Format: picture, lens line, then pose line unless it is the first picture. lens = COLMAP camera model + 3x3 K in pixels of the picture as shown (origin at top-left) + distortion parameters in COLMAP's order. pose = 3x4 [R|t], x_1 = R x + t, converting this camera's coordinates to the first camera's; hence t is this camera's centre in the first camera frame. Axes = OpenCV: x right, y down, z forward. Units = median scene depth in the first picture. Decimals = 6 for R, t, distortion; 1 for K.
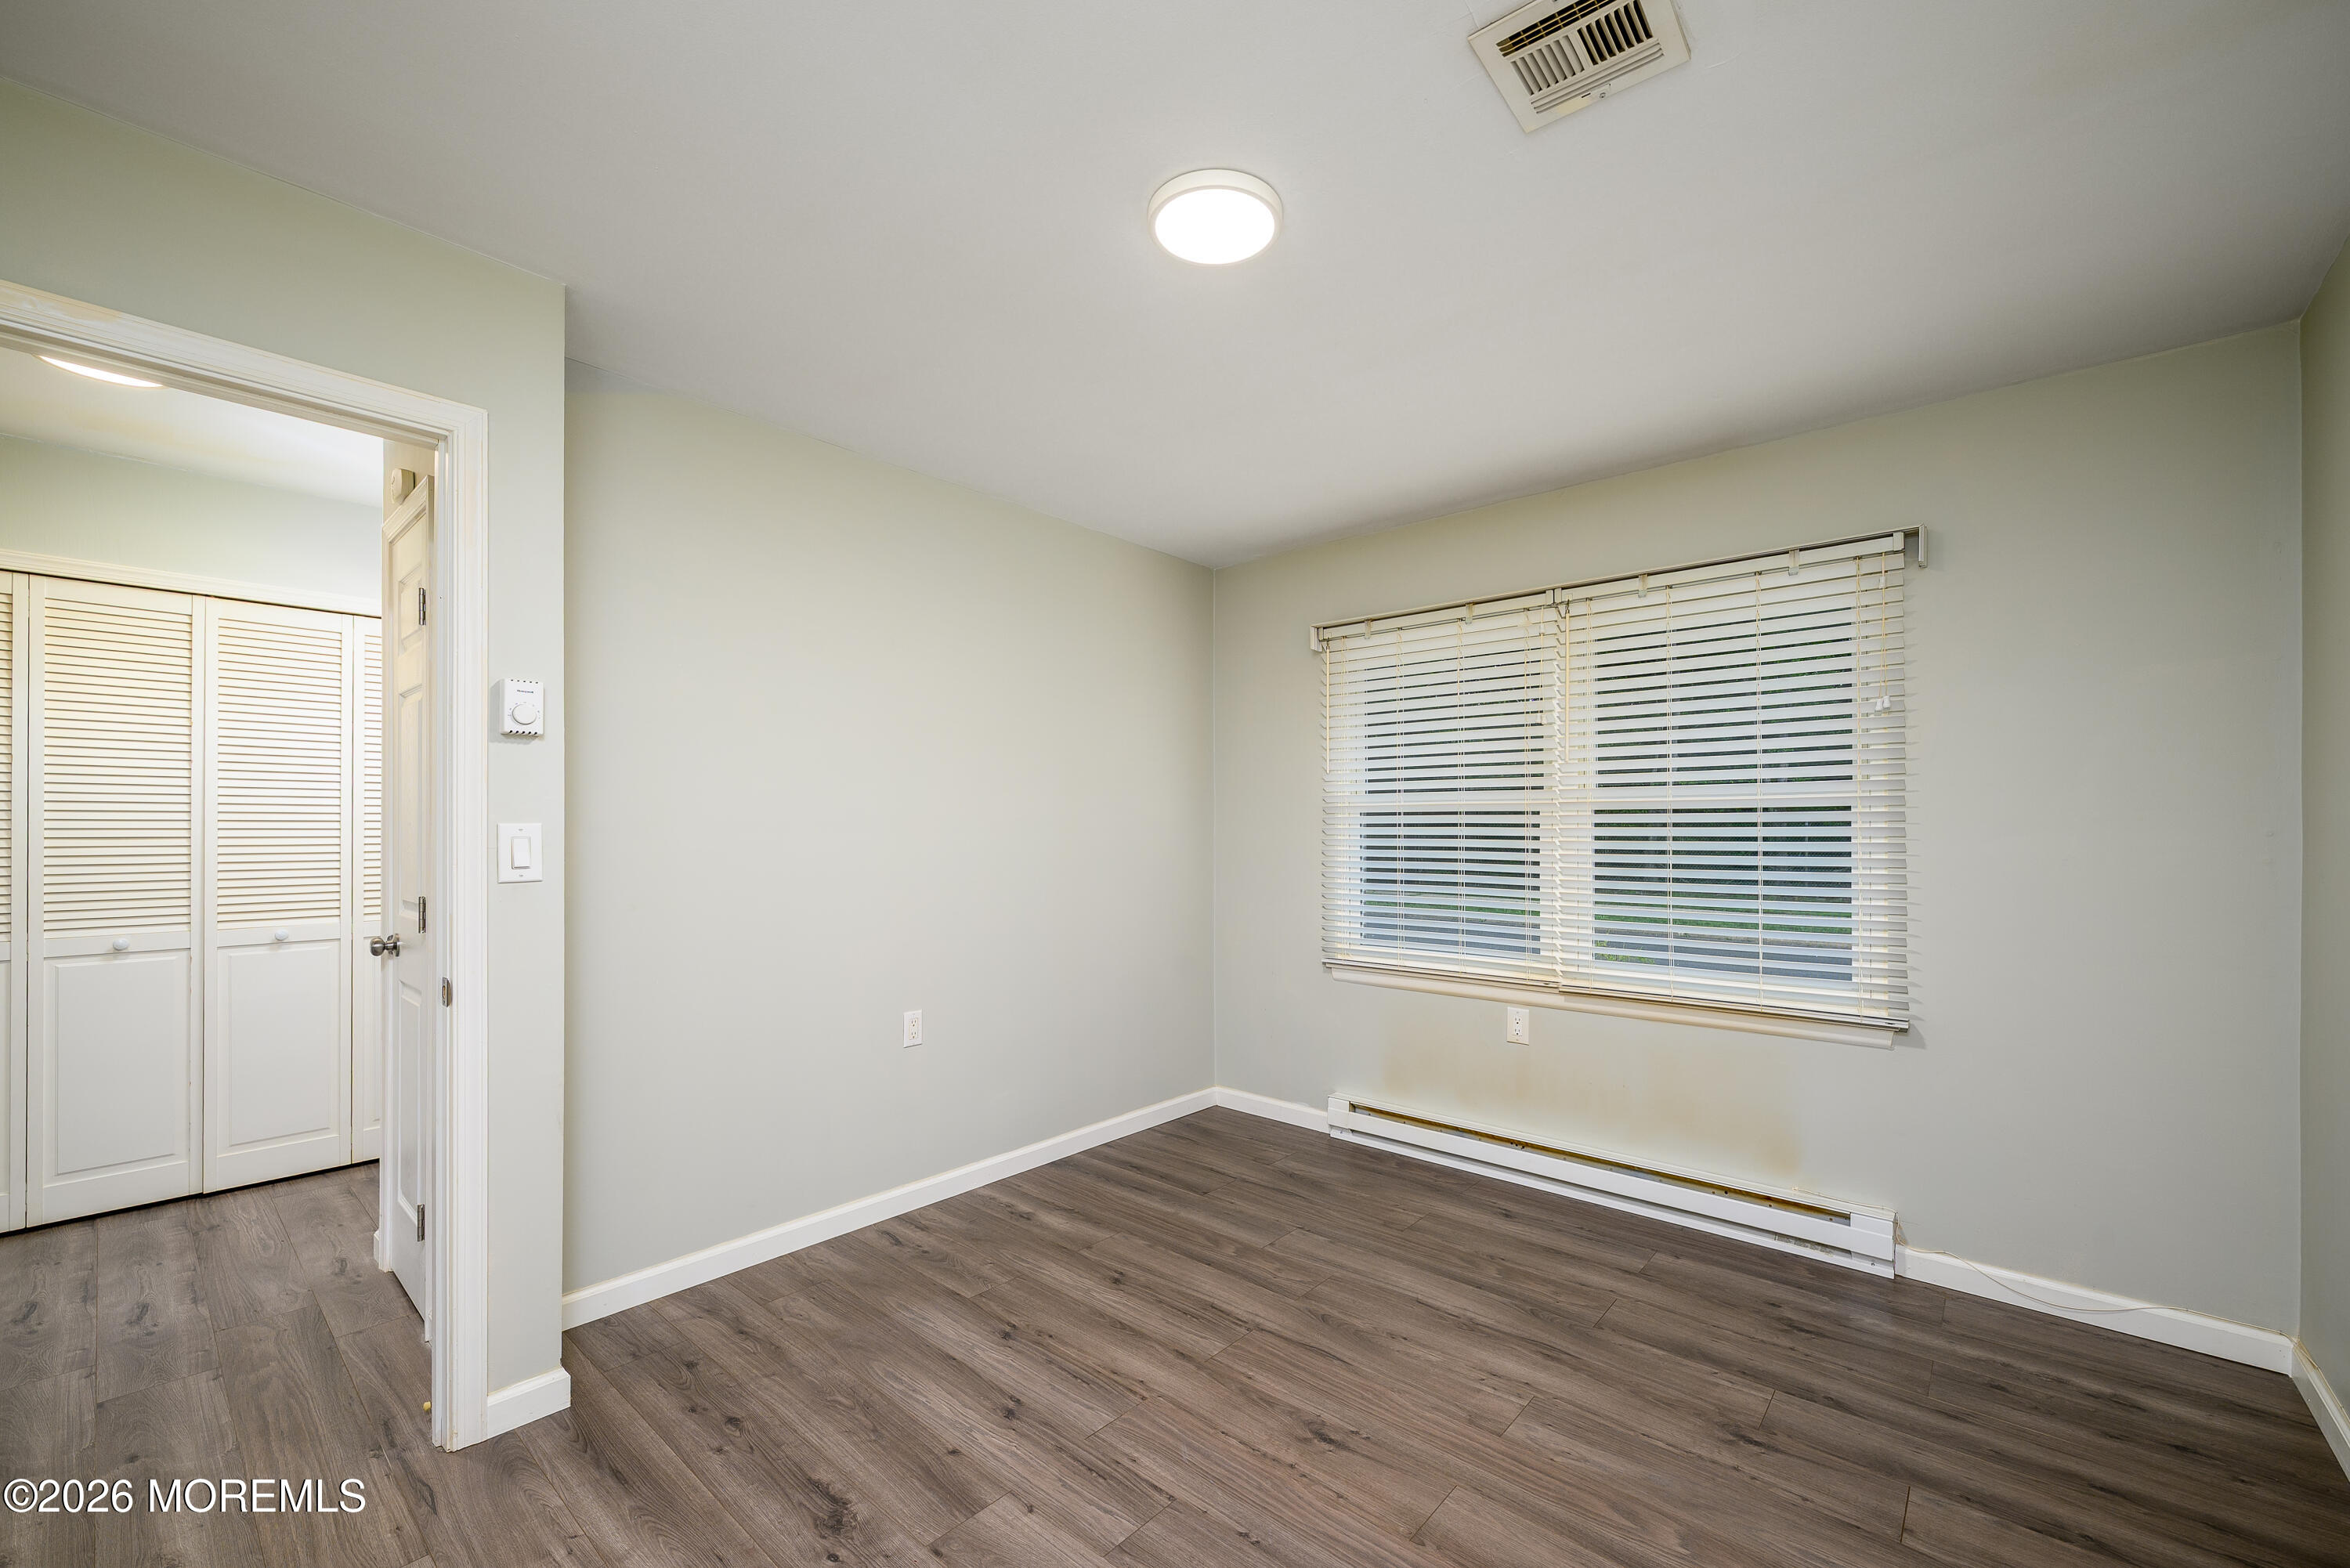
lens RADIAL K [[952.3, 0, 1163.6], [0, 952.3, 832.3], [0, 0, 1]] dist [0.000364, 0.000119]
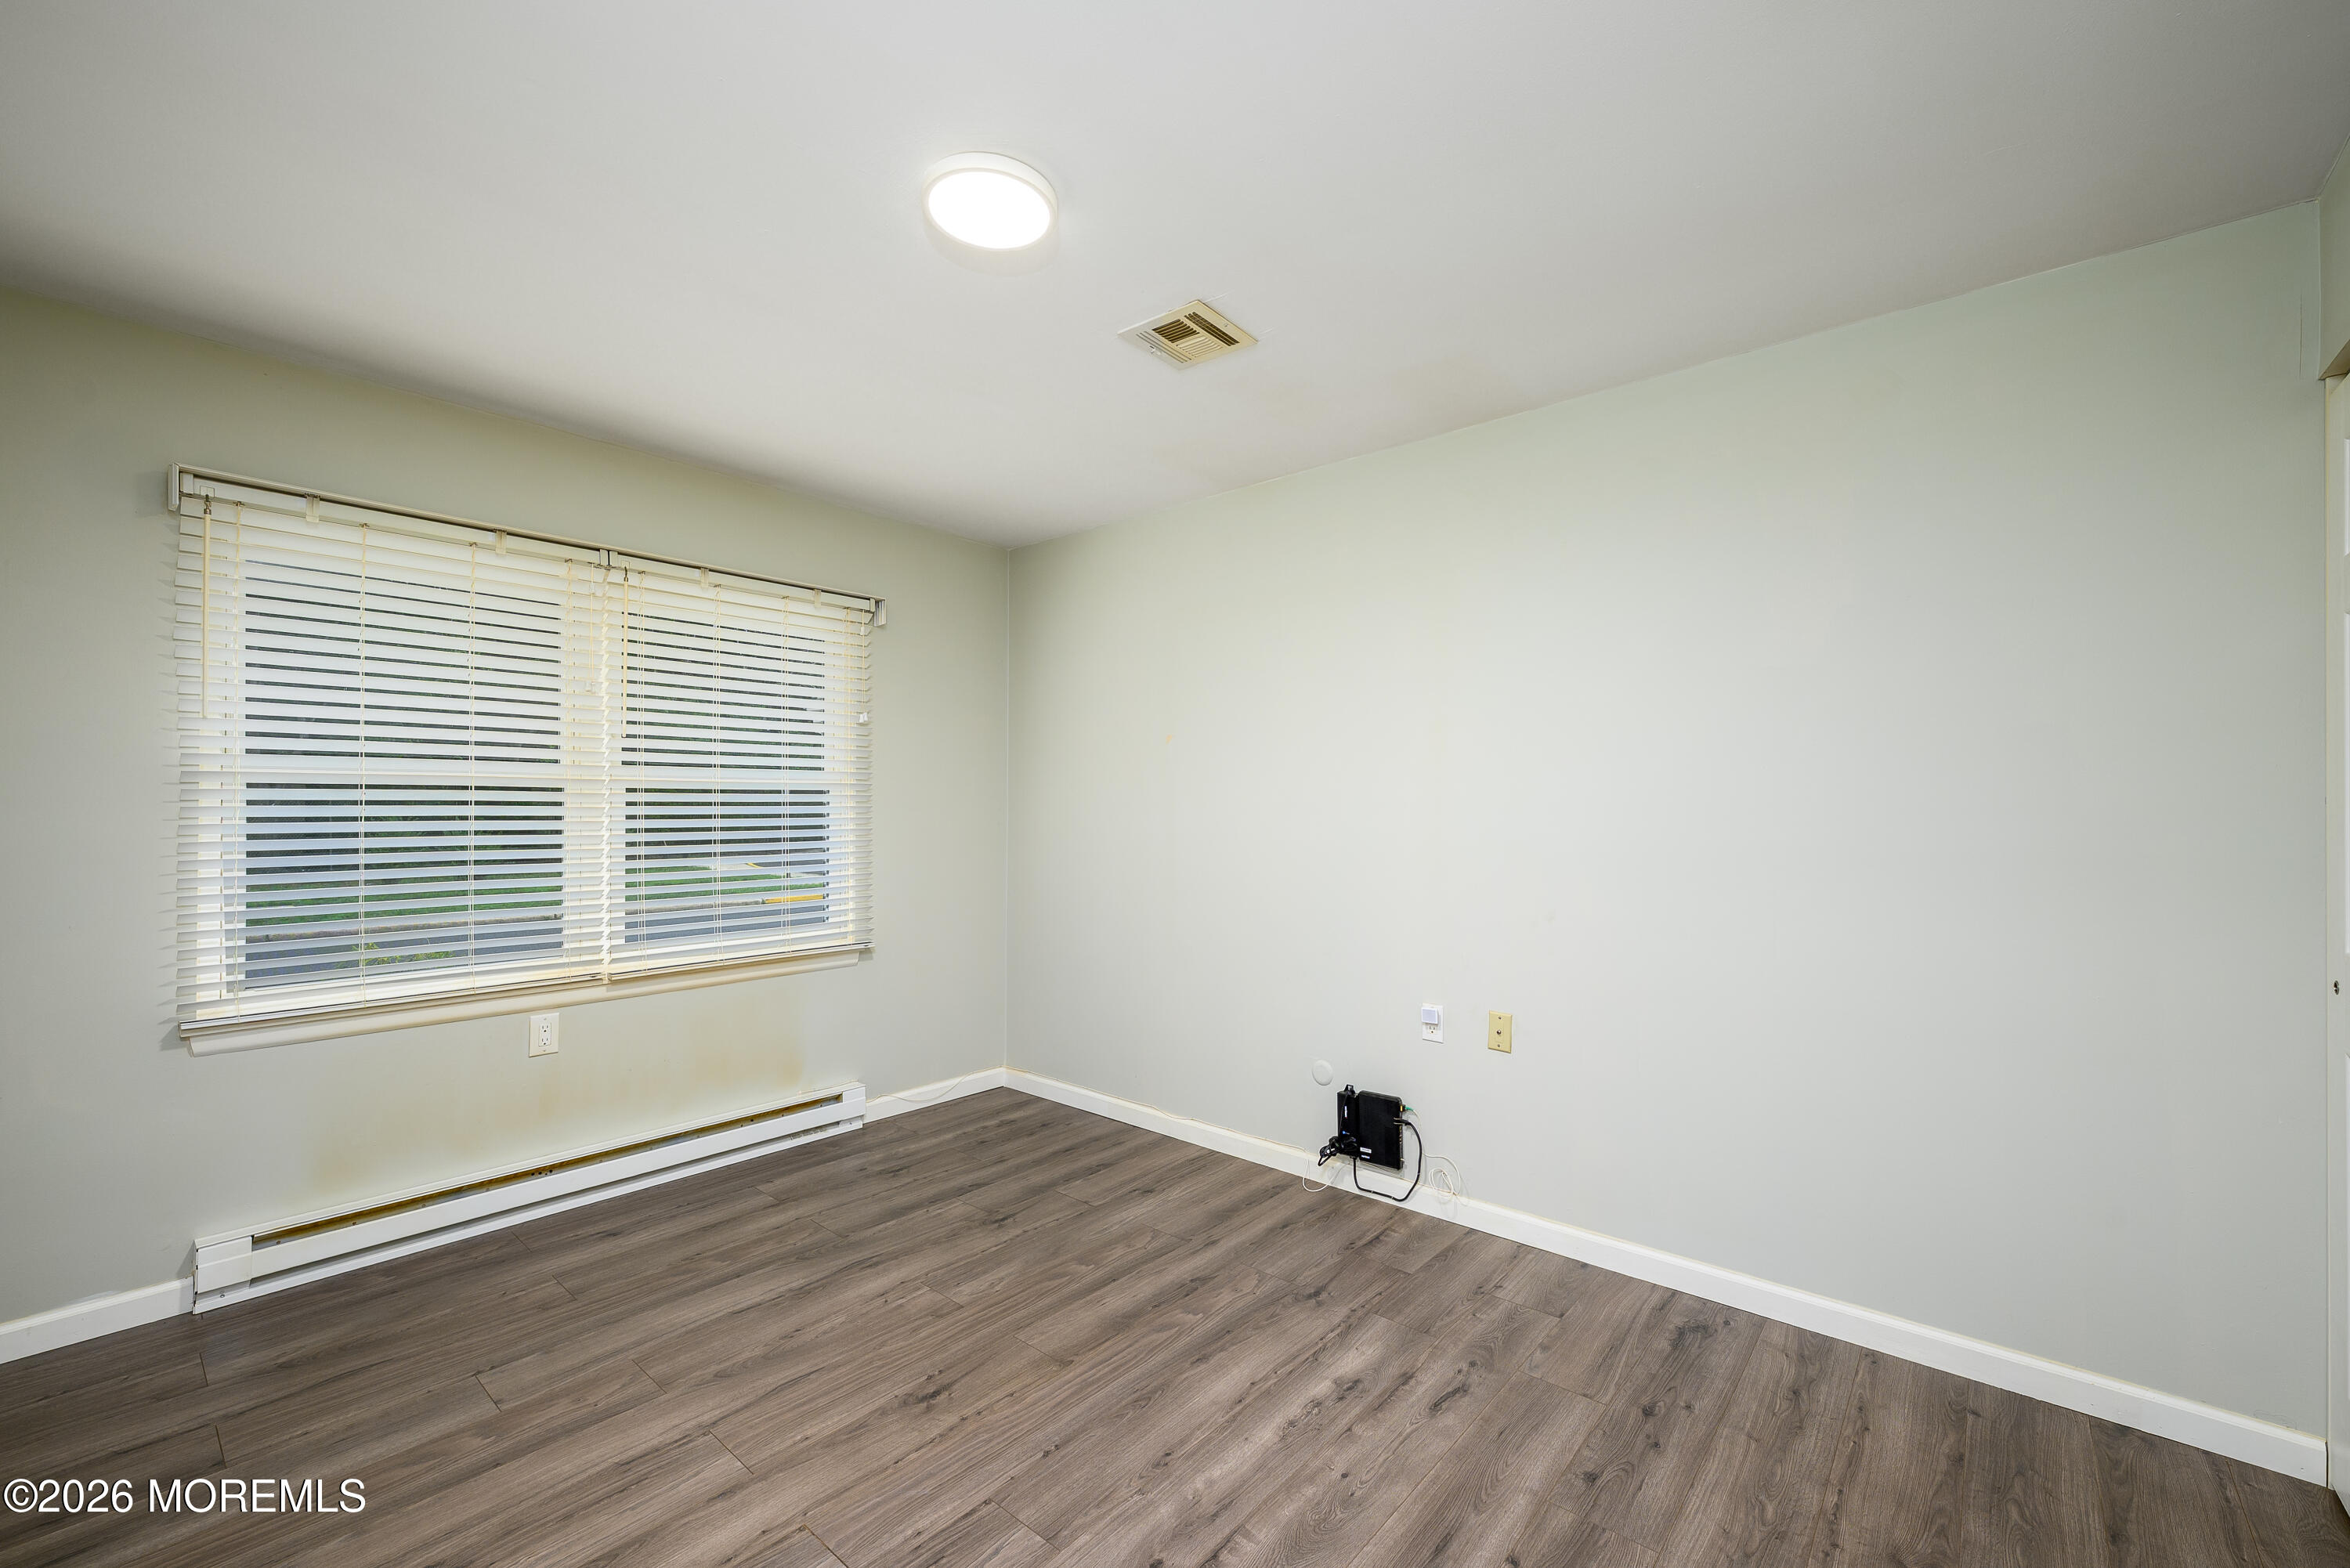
lens RADIAL K [[963.0, 0, 1175.4], [0, 963.0, 814.6], [0, 0, 1]] dist [-0.001434, -0.000143]
pose [[-0.020362, -0.009631, 0.999746, -0.669071], [0.004304, 0.999943, 0.009721, -0.004777], [-0.999783, 0.004501, -0.020320, 0.572740]]
